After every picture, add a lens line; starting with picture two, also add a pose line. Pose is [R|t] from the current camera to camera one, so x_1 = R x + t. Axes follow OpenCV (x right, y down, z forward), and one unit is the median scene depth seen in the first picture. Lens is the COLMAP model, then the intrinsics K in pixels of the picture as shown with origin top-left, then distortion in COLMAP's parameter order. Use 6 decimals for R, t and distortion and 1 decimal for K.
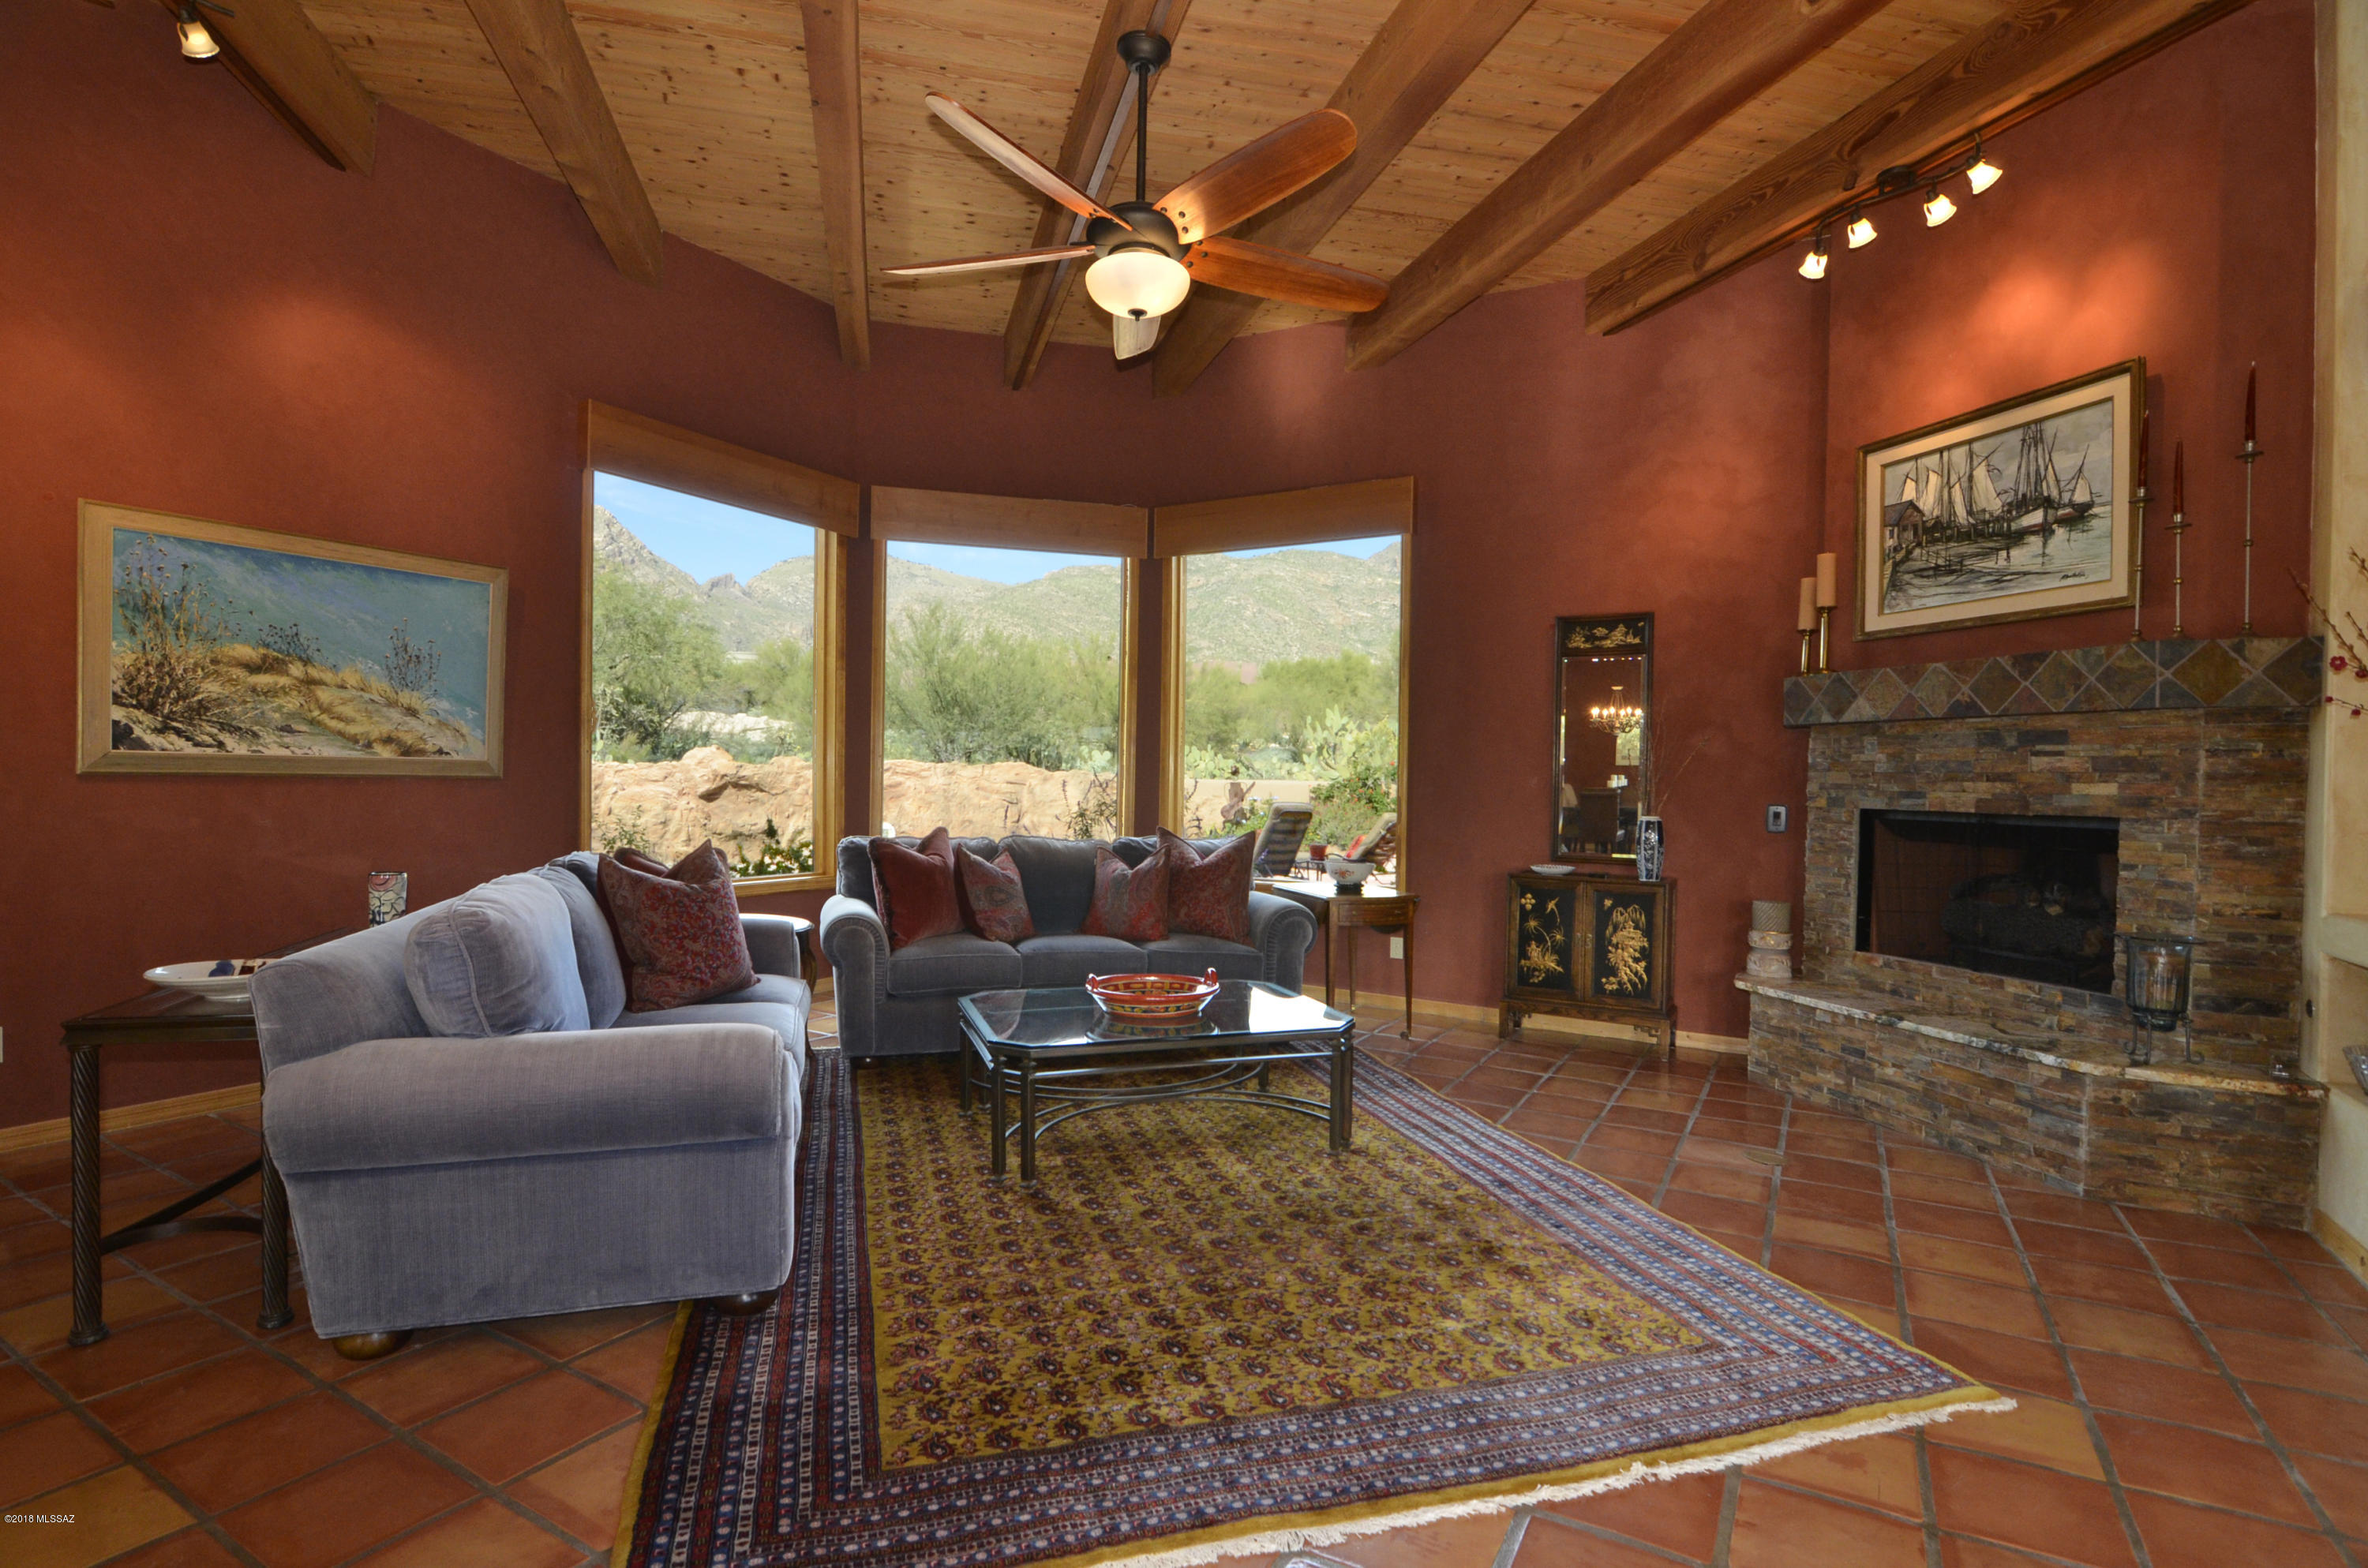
lens RADIAL K [[1134.9, 0, 1180.0], [0, 1134.9, 789.1], [0, 0, 1]] dist [-0.007334, -0.009200]
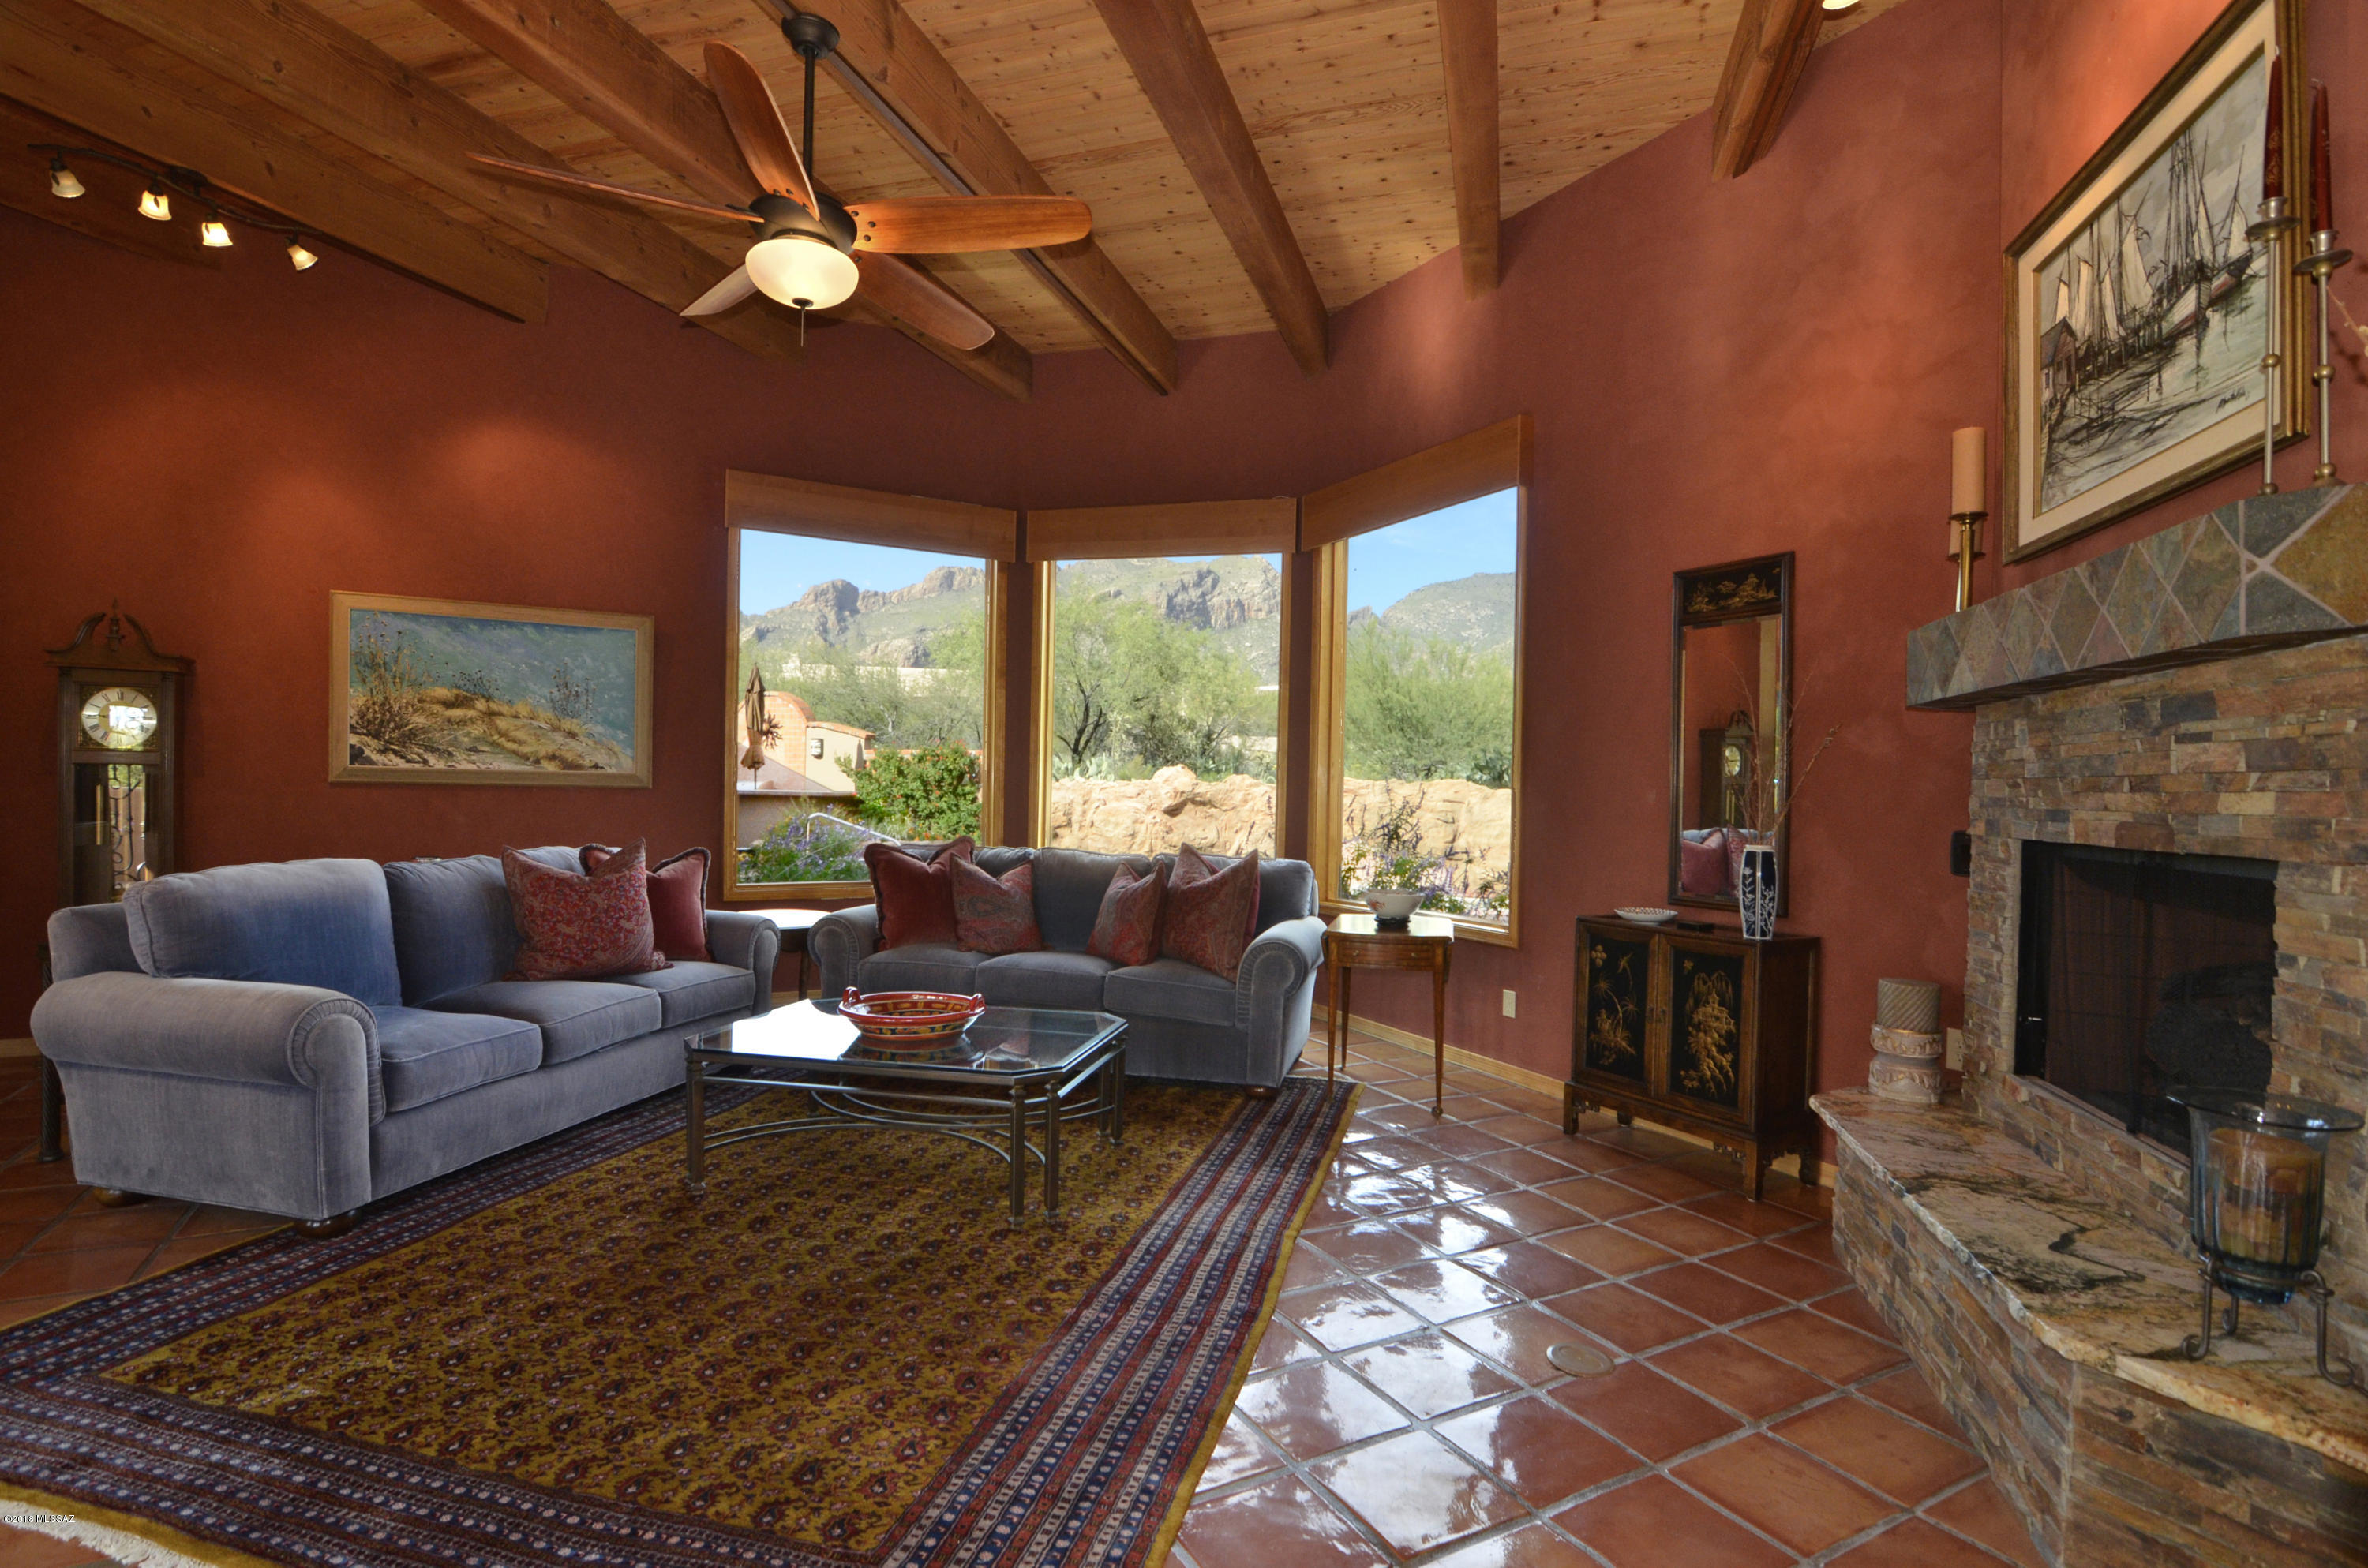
lens RADIAL K [[1134.9, 0, 1196.4], [0, 1134.9, 789.3], [0, 0, 1]] dist [-0.007334, -0.009200]
pose [[0.856142, 0.000866, -0.516739, 0.609400], [-0.010528, 0.999820, -0.015767, 0.005798], [0.516633, 0.018939, 0.855998, 0.288208]]
